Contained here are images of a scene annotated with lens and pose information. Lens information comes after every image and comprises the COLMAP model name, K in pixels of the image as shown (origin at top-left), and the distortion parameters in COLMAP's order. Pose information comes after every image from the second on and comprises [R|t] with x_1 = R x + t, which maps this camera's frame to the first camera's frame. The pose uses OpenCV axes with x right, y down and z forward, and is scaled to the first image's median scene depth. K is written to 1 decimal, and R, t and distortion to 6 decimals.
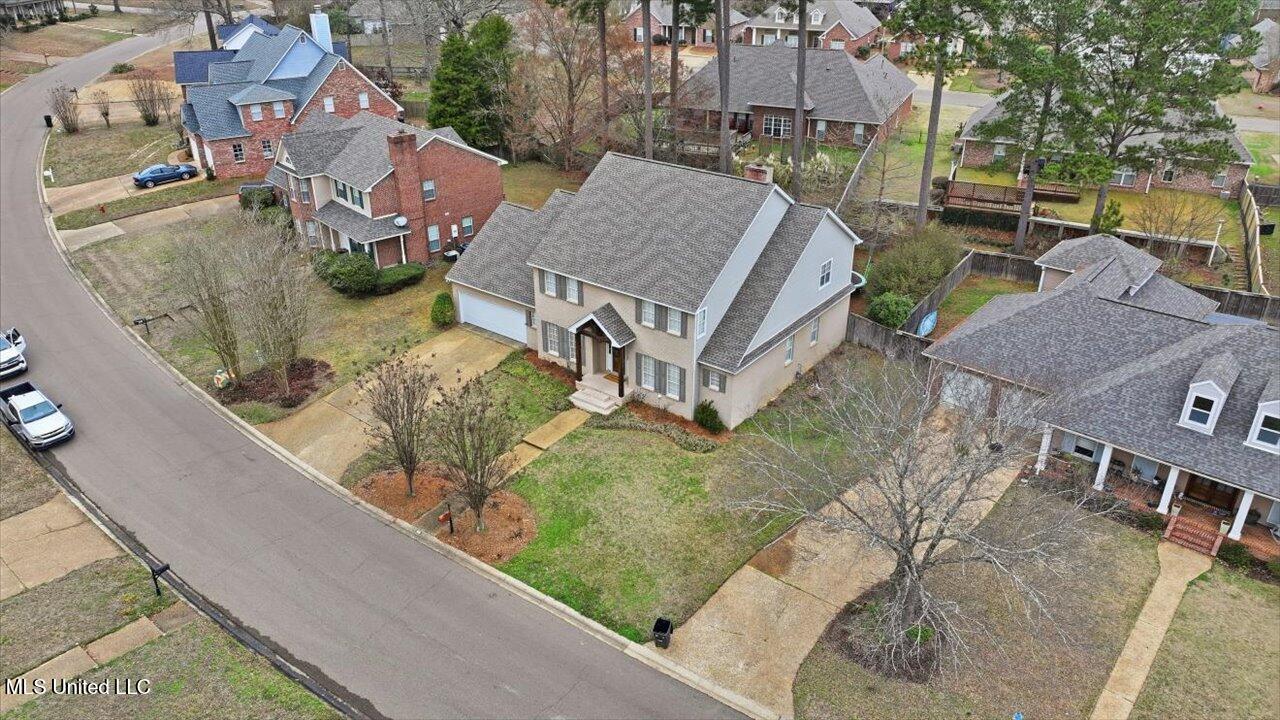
lens RADIAL K [[899.1, 0, 645.9], [0, 899.1, 358.0], [0, 0, 1]] dist [0.008489, -0.003132]
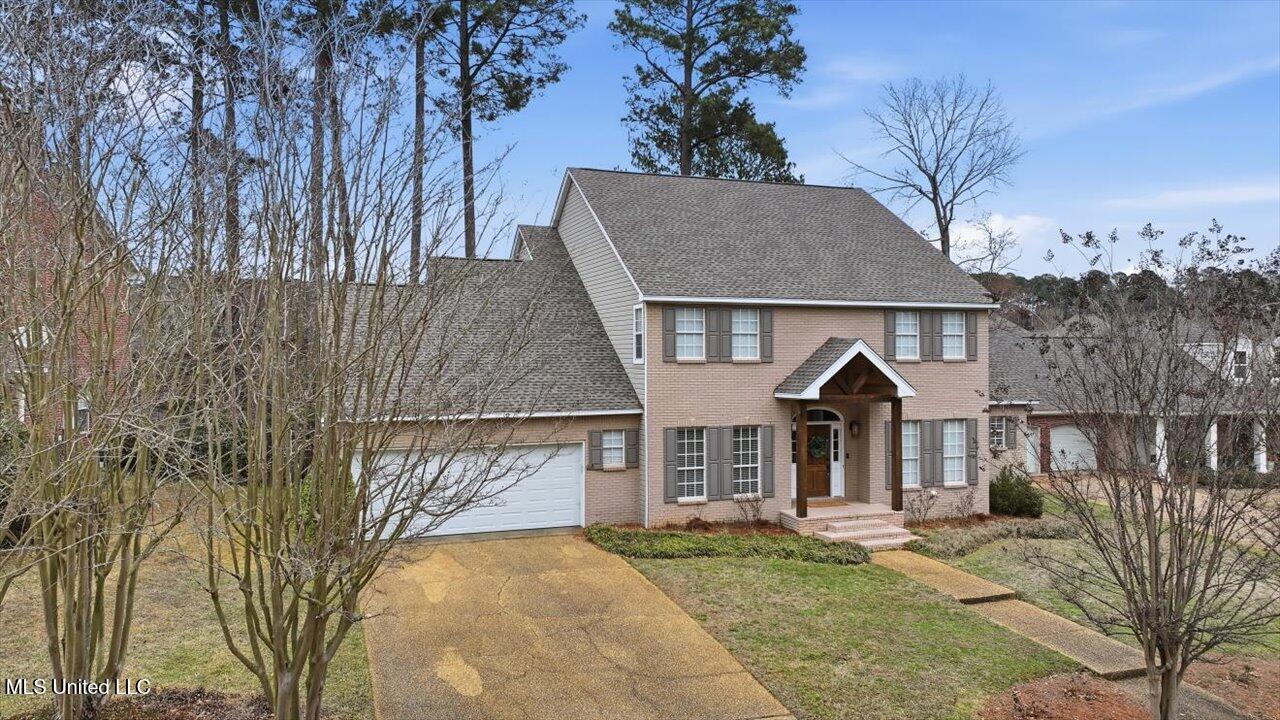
lens RADIAL K [[899.1, 0, 645.9], [0, 899.1, 358.0], [0, 0, 1]] dist [0.008489, -0.003132]
pose [[0.547080, -0.001740, 0.837079, -0.533065], [0.383925, 0.889138, -0.249069, 0.038089], [-0.743845, 0.457635, 0.487098, 0.815142]]
